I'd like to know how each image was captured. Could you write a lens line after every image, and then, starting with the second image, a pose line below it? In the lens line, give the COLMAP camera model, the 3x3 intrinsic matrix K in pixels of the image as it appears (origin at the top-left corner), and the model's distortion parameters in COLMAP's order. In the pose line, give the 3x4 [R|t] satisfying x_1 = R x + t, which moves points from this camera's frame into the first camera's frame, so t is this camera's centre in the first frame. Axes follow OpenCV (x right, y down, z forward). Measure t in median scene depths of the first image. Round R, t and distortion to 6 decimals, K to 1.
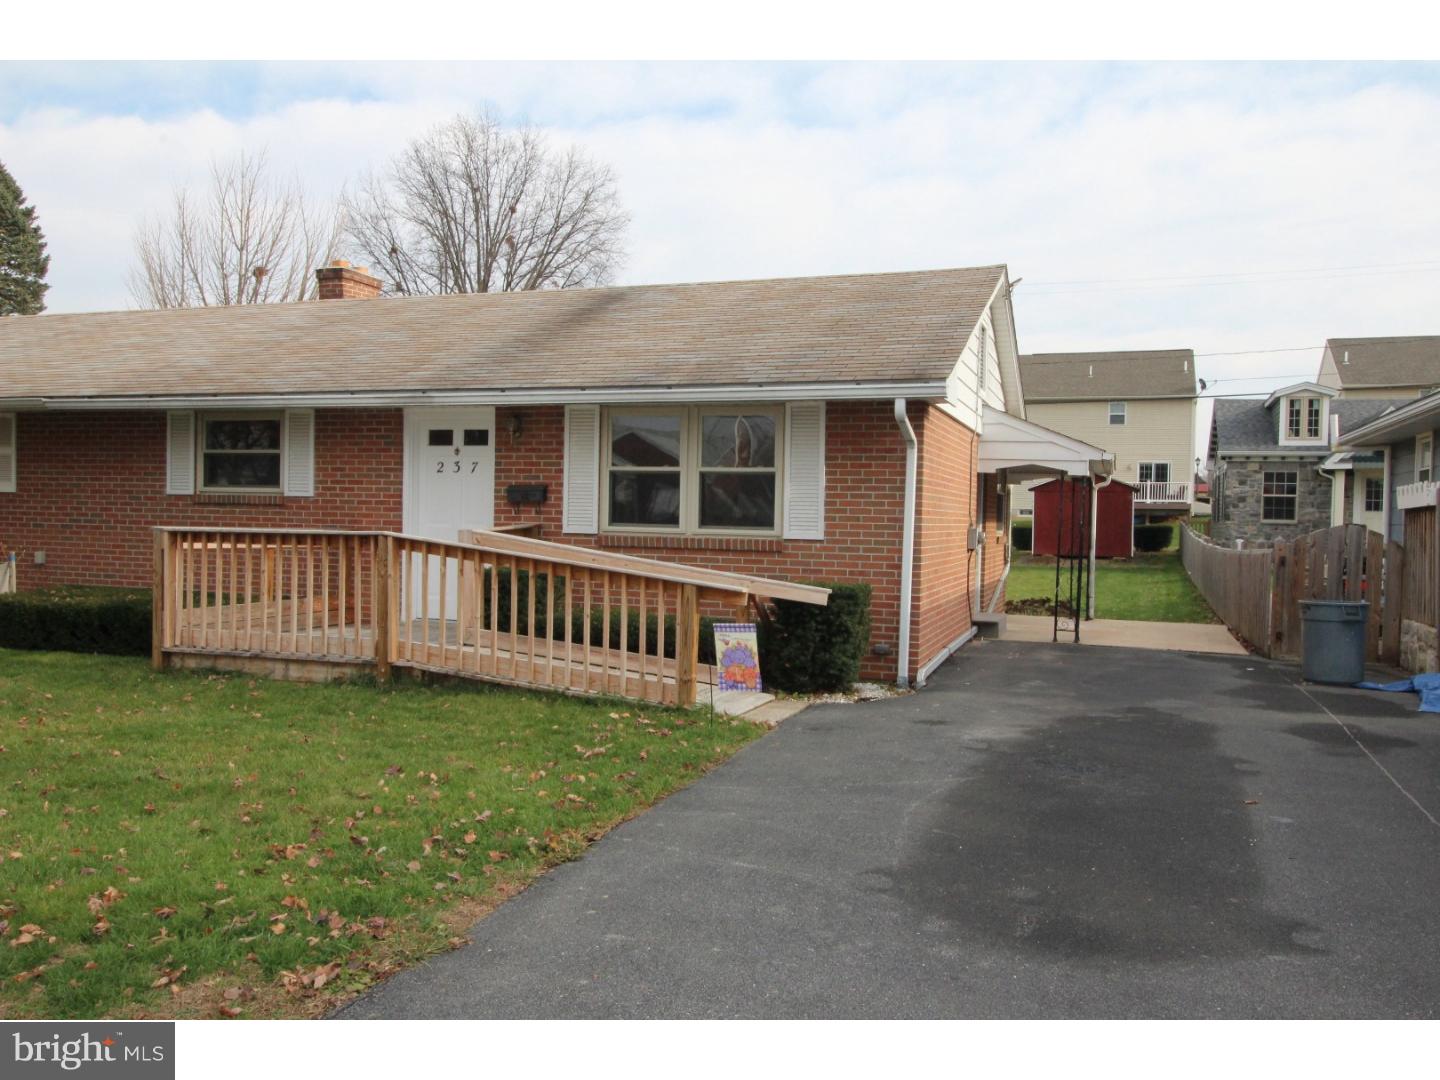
lens RADIAL K [[1150.9, 0, 720.0], [0, 1150.9, 540.0], [0, 0, 1]] dist [0.012351, -0.001147]
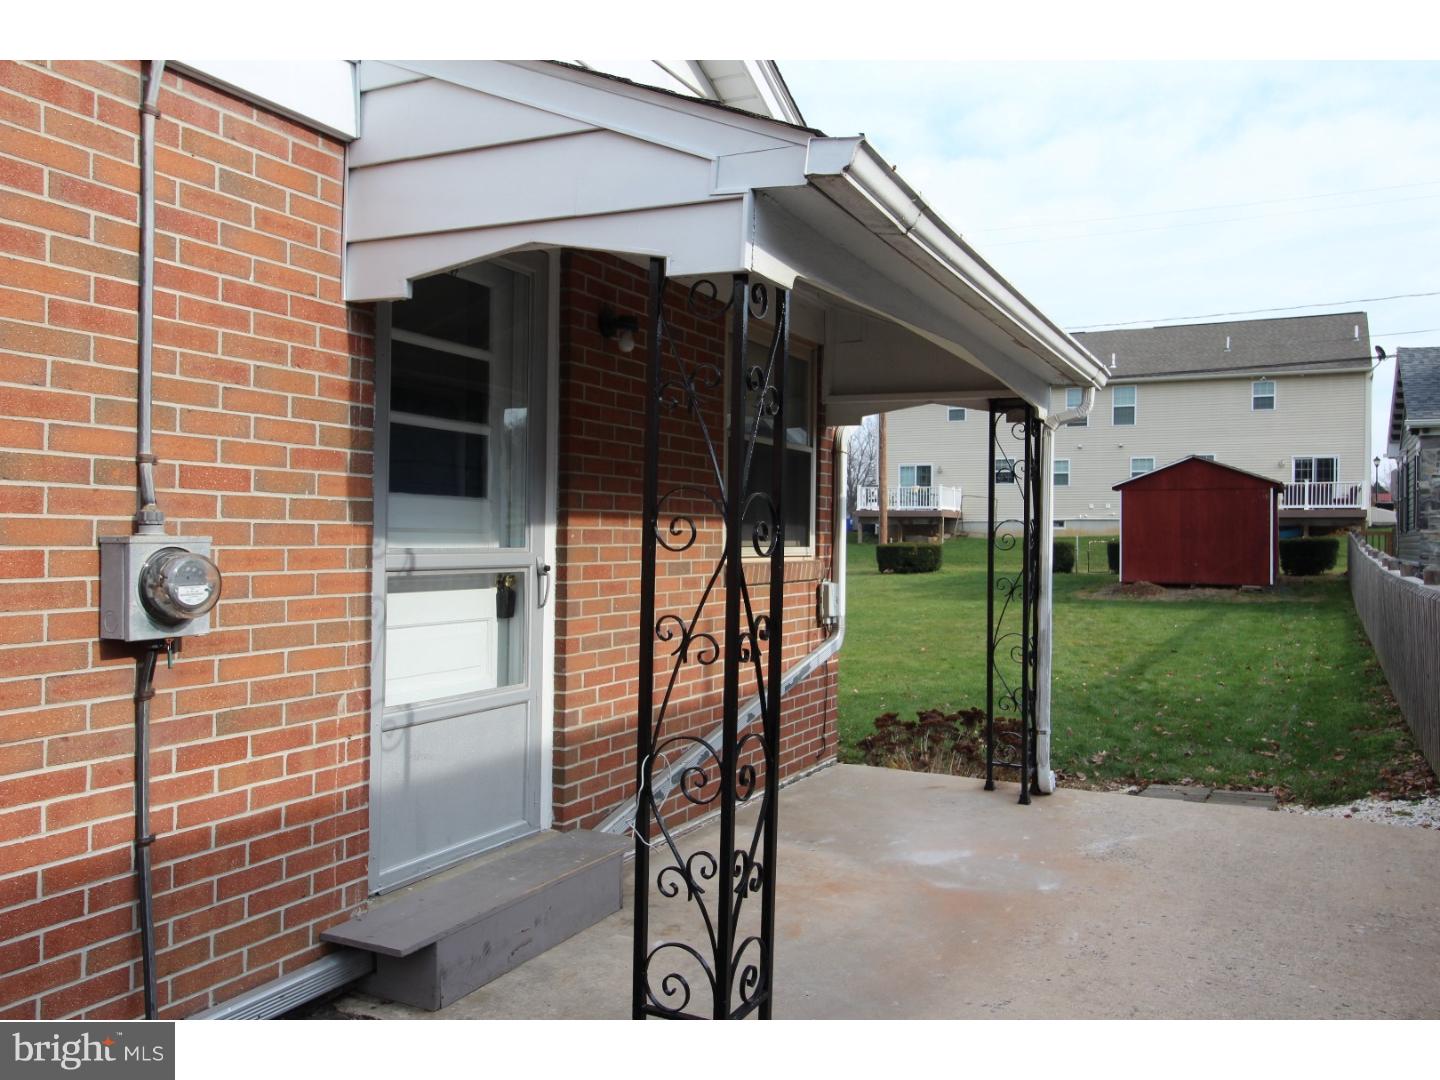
lens RADIAL K [[1150.9, 0, 720.0], [0, 1150.9, 540.0], [0, 0, 1]] dist [0.012351, -0.001147]
pose [[0.991924, -0.011224, -0.126336, 0.244212], [0.008896, 0.999780, -0.018979, -0.003370], [0.126522, 0.017702, 0.991806, 0.575445]]
